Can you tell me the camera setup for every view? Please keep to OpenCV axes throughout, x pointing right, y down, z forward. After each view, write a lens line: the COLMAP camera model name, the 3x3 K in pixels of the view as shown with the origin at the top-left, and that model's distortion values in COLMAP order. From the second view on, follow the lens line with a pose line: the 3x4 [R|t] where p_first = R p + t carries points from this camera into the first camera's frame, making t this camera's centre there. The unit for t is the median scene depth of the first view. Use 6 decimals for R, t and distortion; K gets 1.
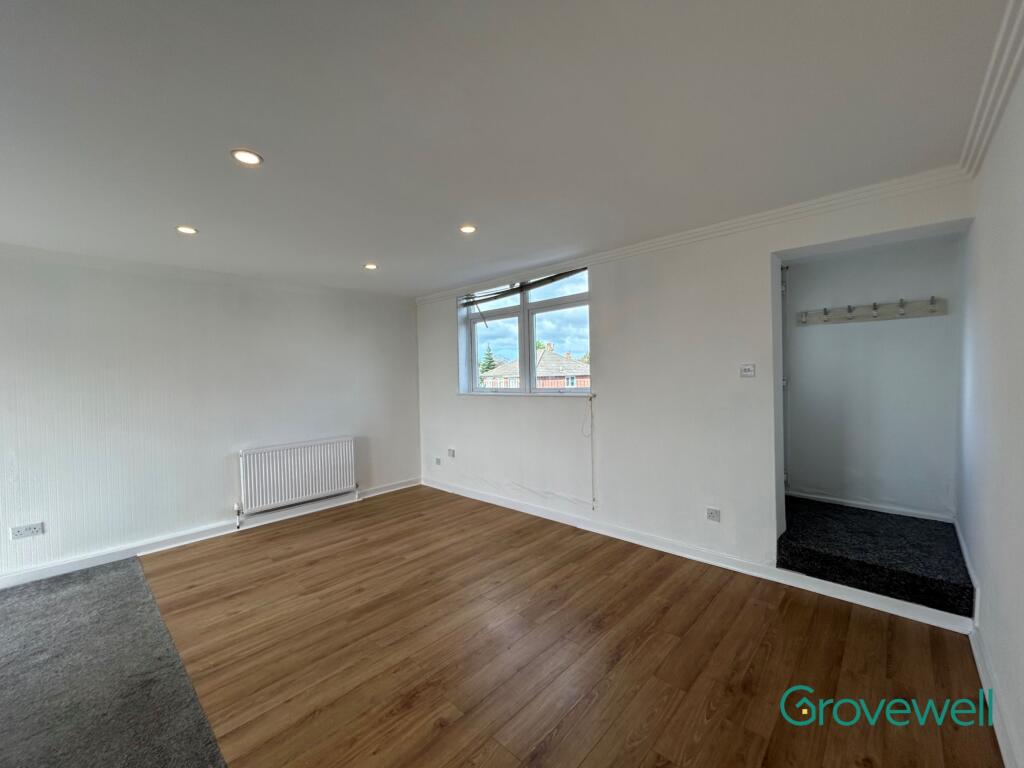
lens RADIAL K [[413.7, 0, 512.0], [0, 413.7, 384.0], [0, 0, 1]] dist [0.000301, 0.000120]
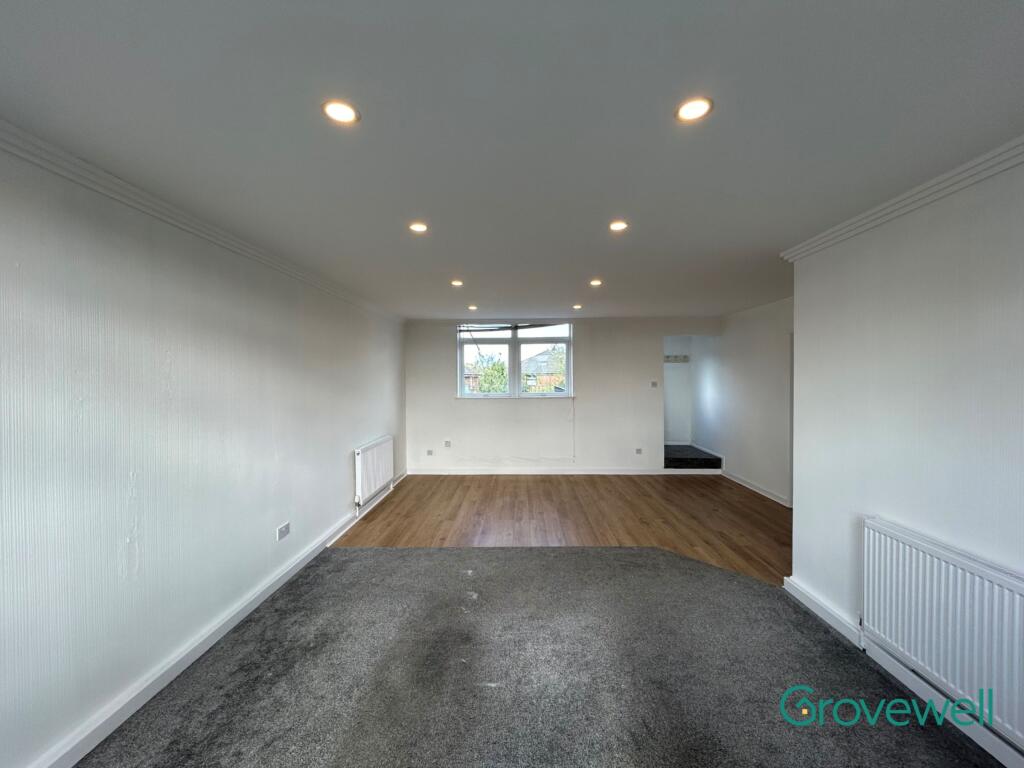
lens RADIAL K [[412.6, 0, 512.0], [0, 412.6, 384.0], [0, 0, 1]] dist [0.002750, 0.000063]
pose [[0.750698, 0.007974, 0.660598, -1.274966], [0.001115, 0.999910, -0.013336, -0.004164], [-0.660645, 0.010748, 0.750622, -0.156852]]
